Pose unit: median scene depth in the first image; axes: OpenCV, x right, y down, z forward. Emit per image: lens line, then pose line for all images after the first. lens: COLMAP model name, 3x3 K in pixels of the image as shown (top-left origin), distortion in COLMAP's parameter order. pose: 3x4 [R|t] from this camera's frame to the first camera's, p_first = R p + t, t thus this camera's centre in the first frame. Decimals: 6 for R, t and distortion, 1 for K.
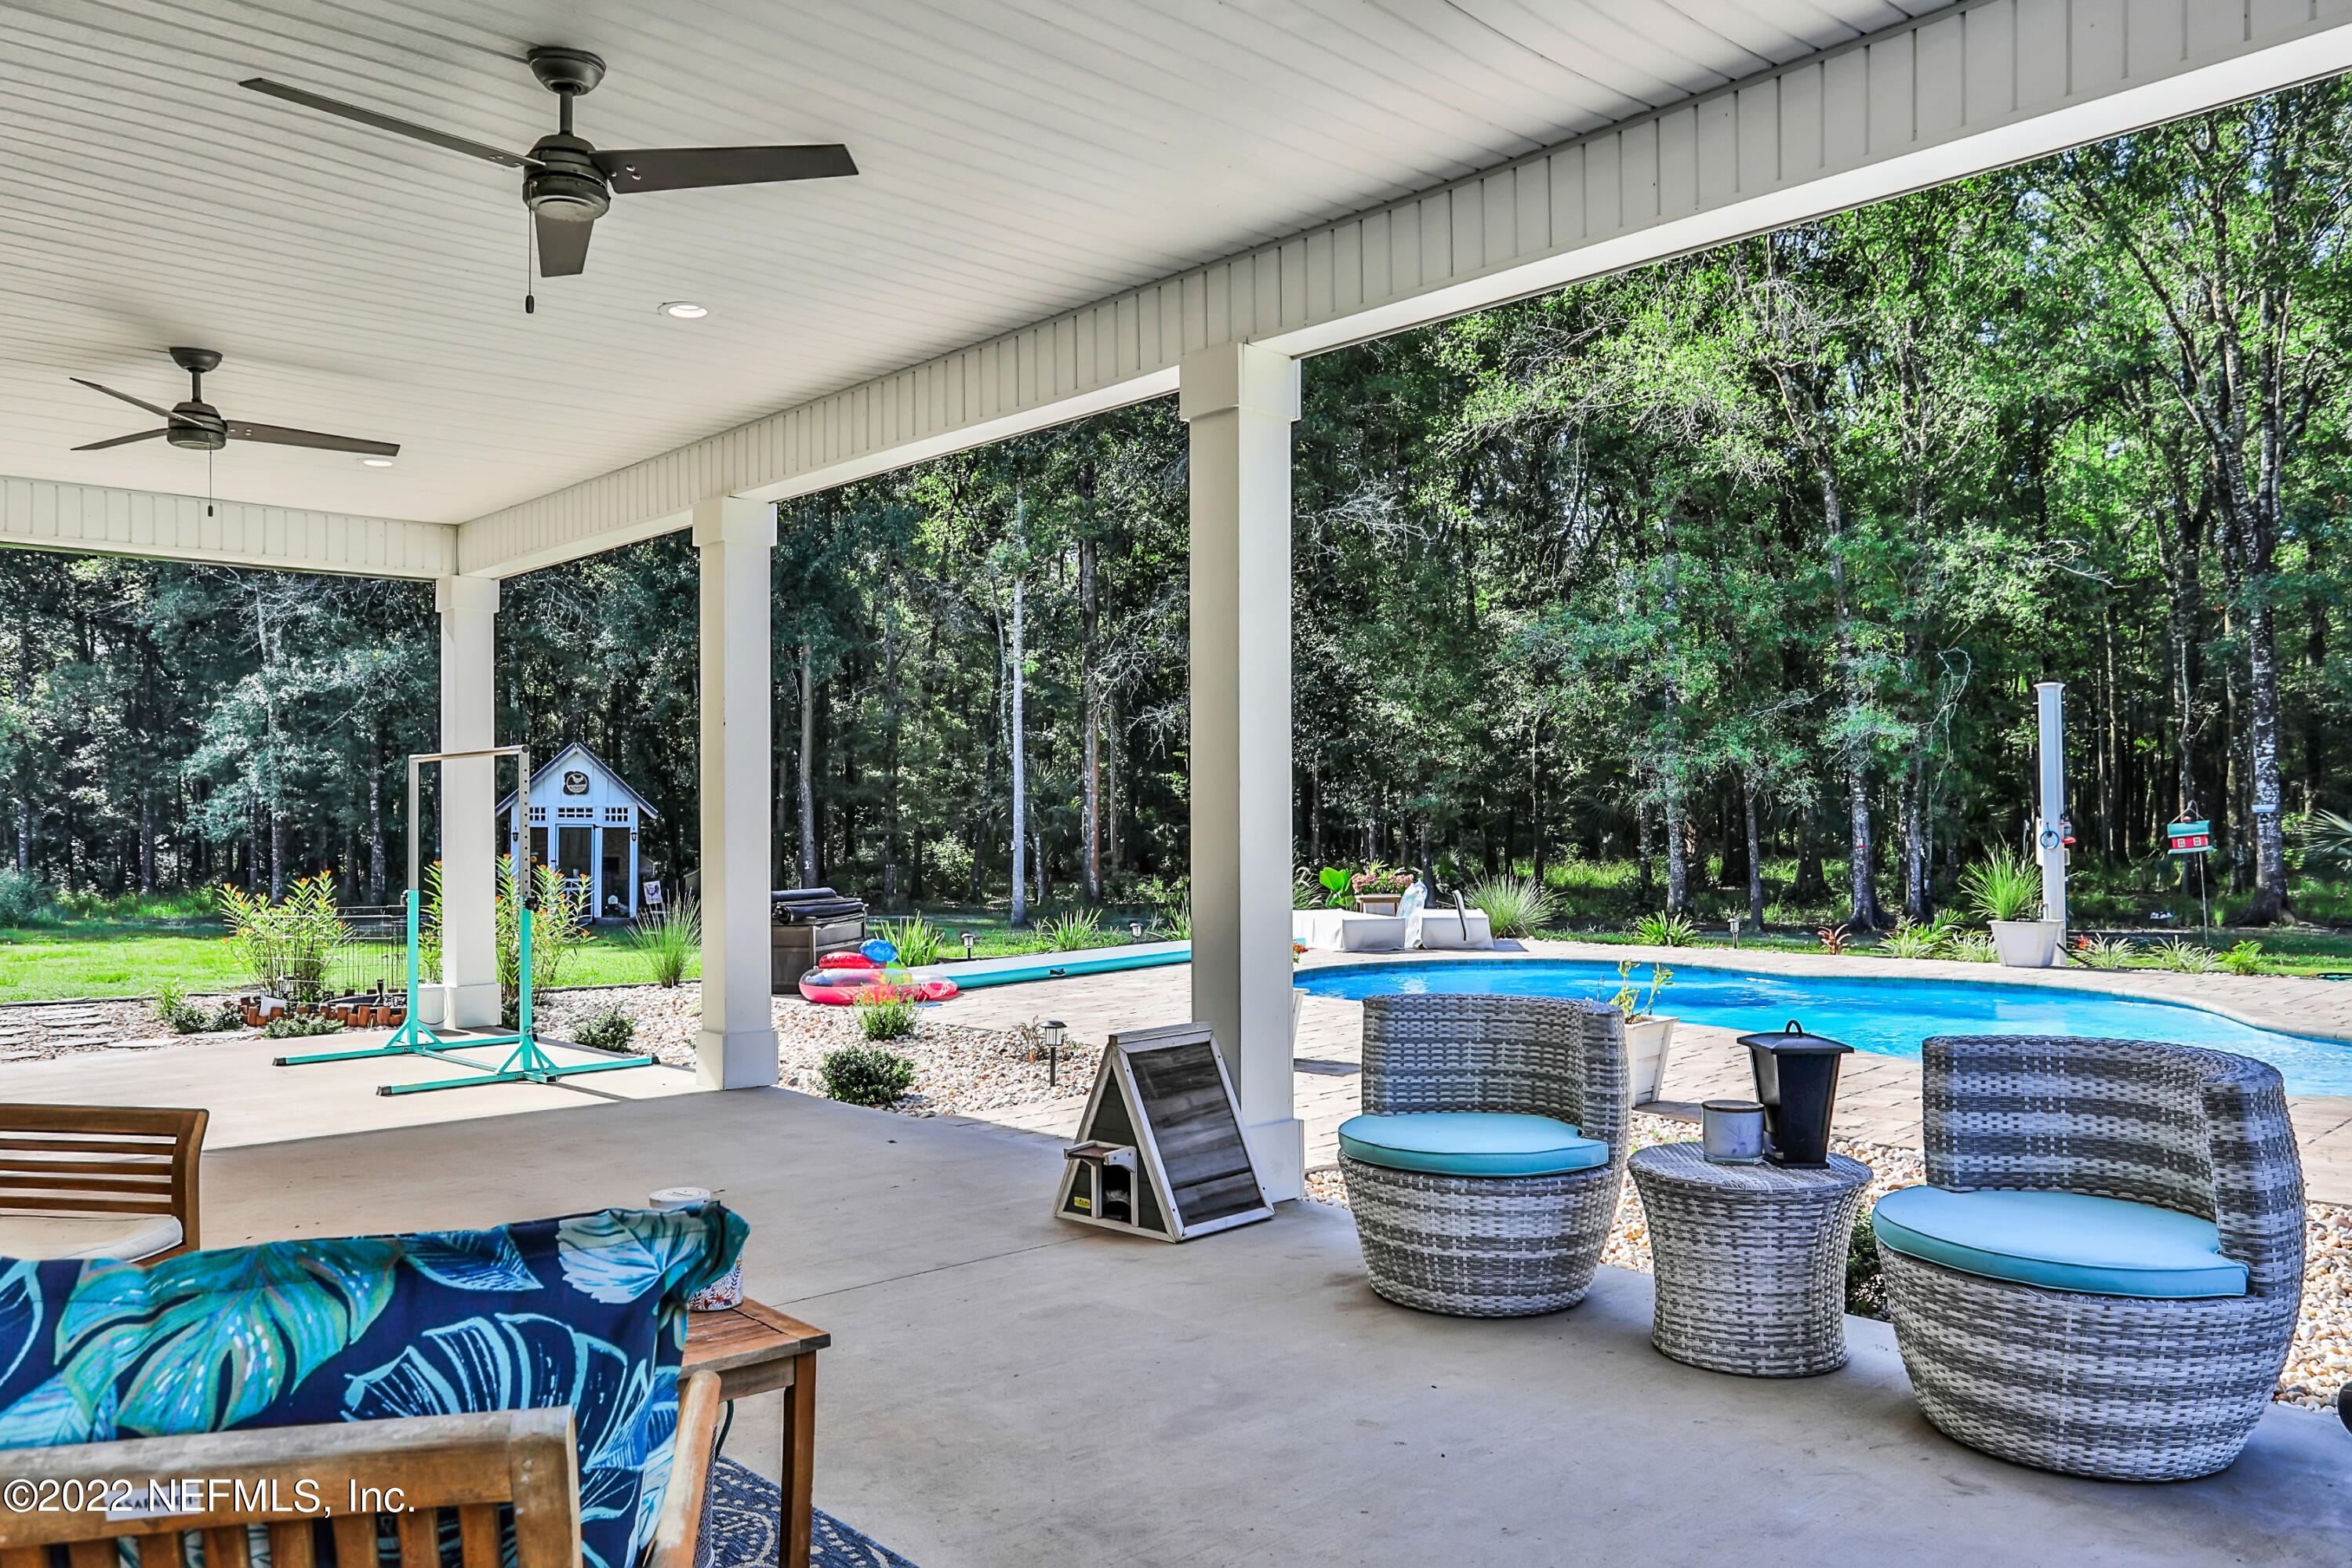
lens RADIAL K [[1694.6, 0, 1176.0], [0, 1694.6, 784.0], [0, 0, 1]] dist [-0.029339, -0.000246]
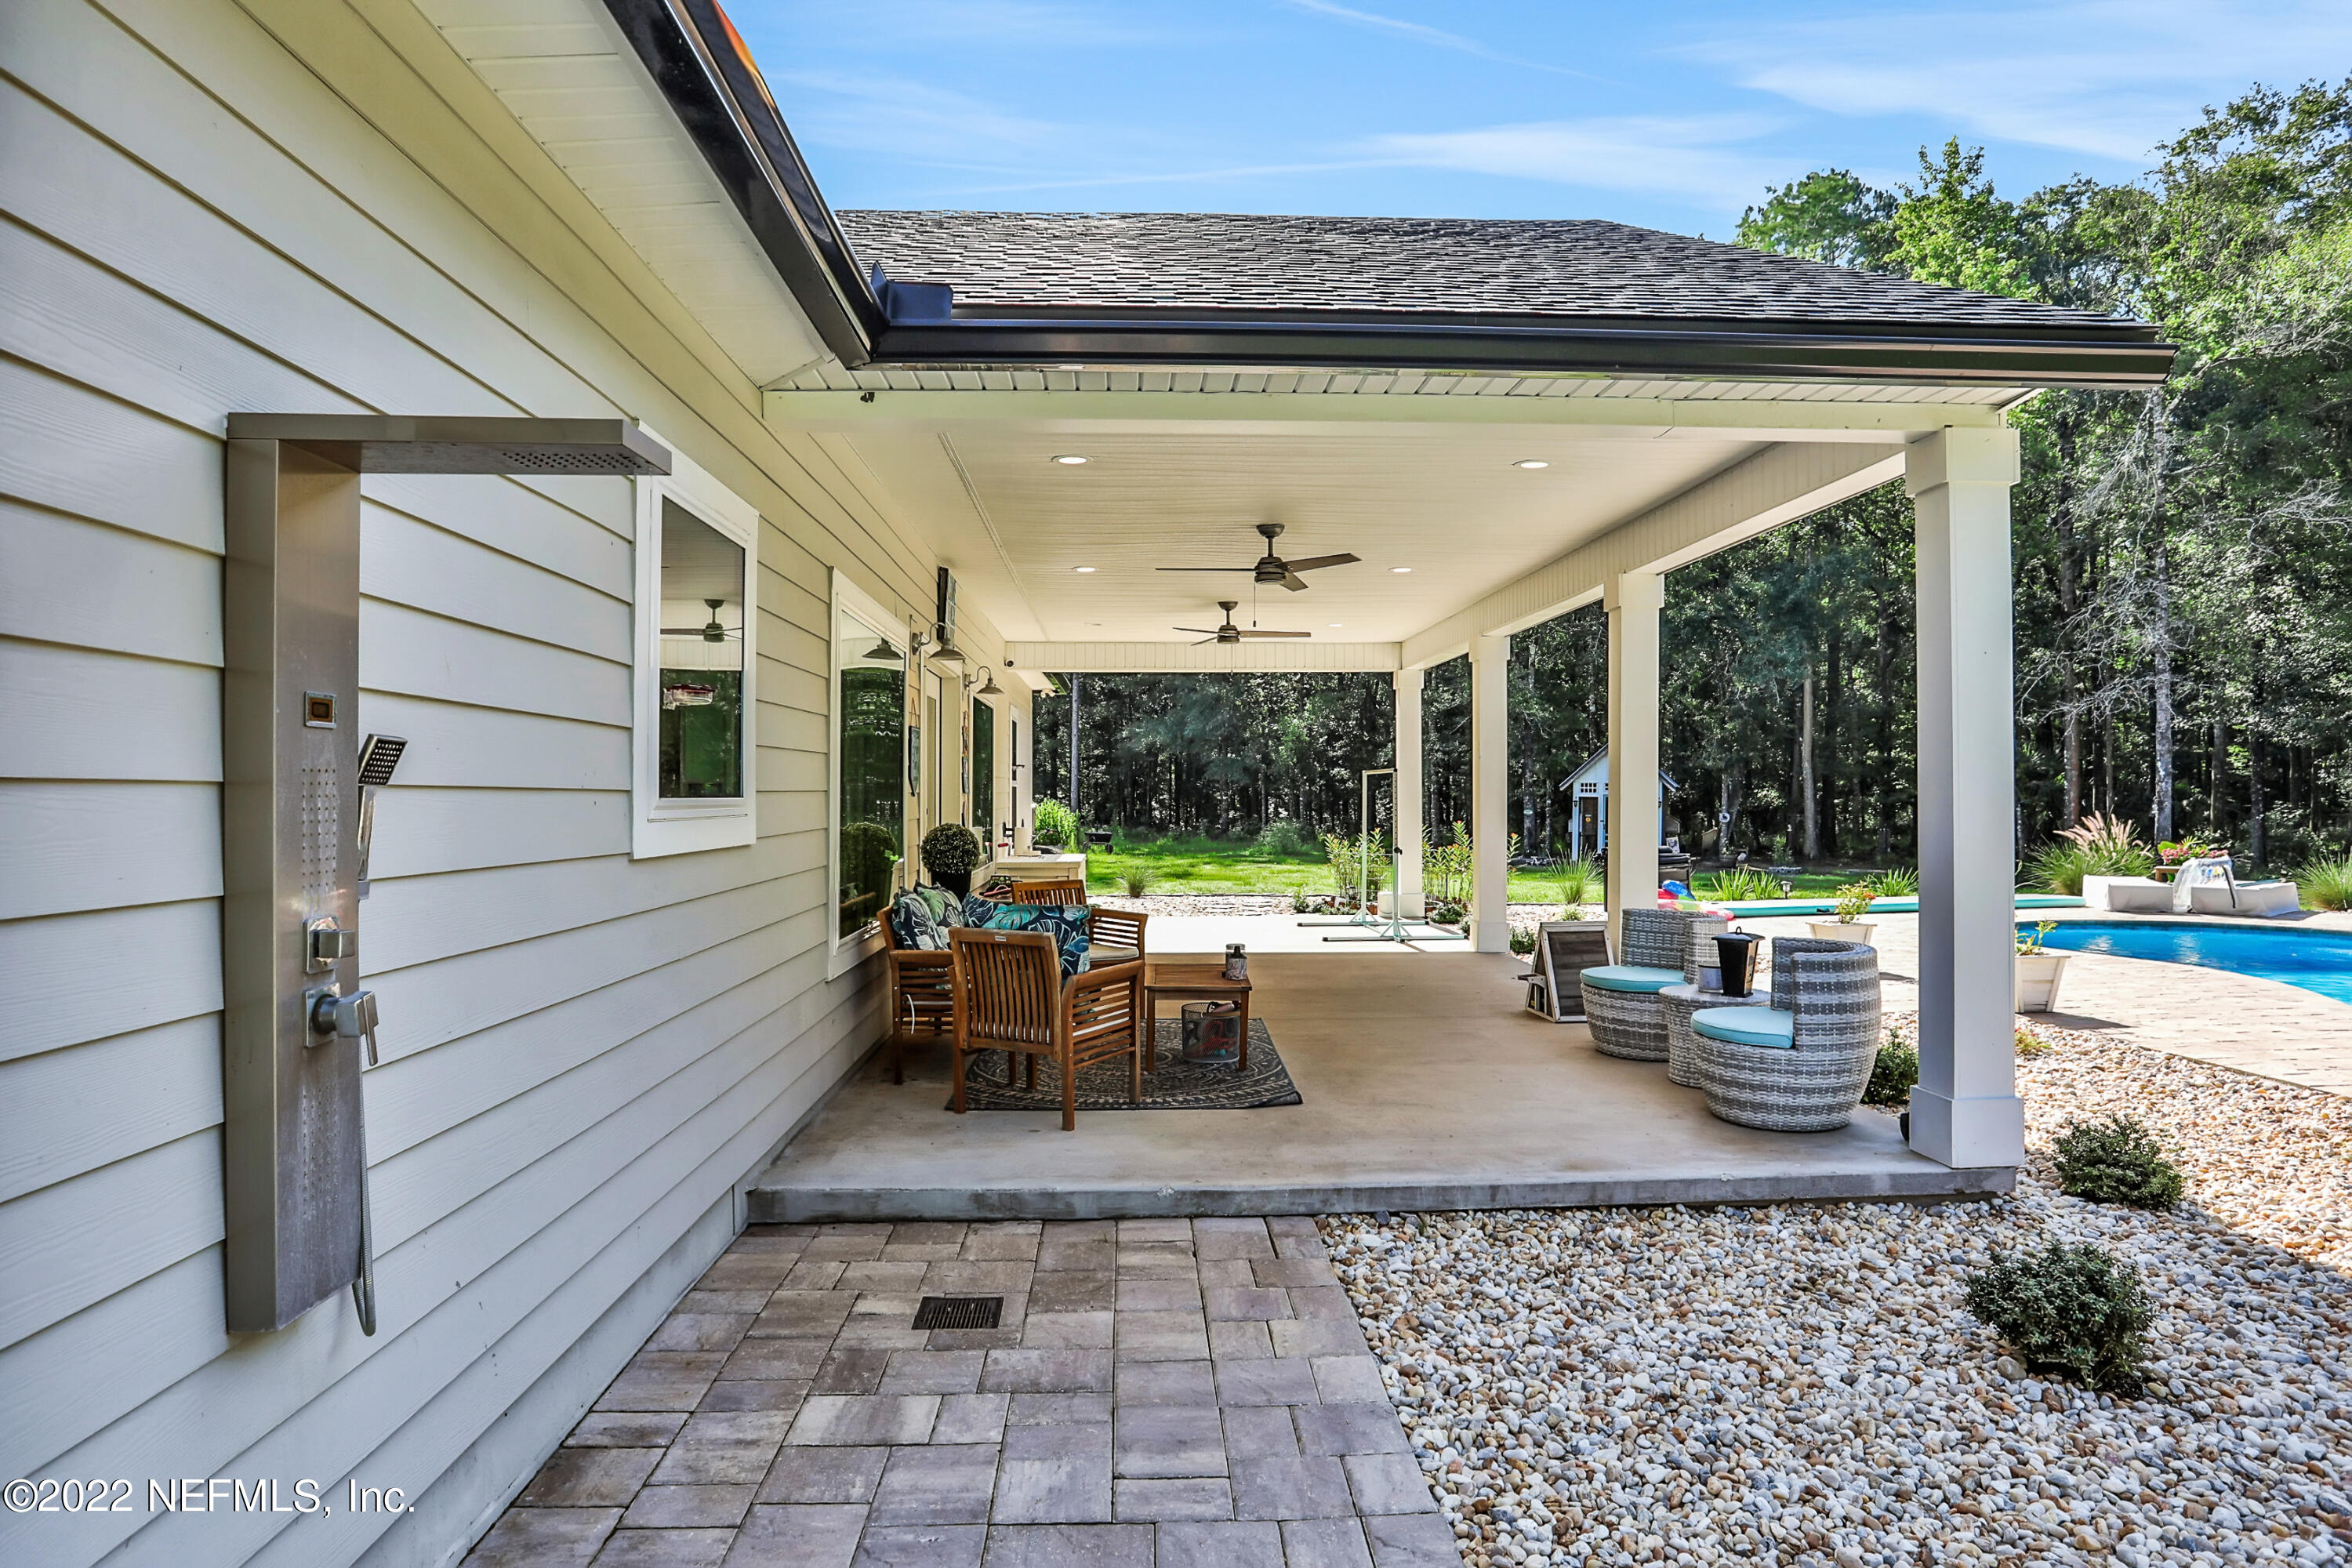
lens RADIAL K [[1350.4, 0, 1176.0], [0, 1350.4, 784.0], [0, 0, 1]] dist [-0.060914, 0.050561]
pose [[0.751866, 0.000892, -0.659315, 0.643948], [0.012668, 0.999795, 0.015799, -0.049098], [0.659194, -0.020230, 0.751701, -0.479700]]
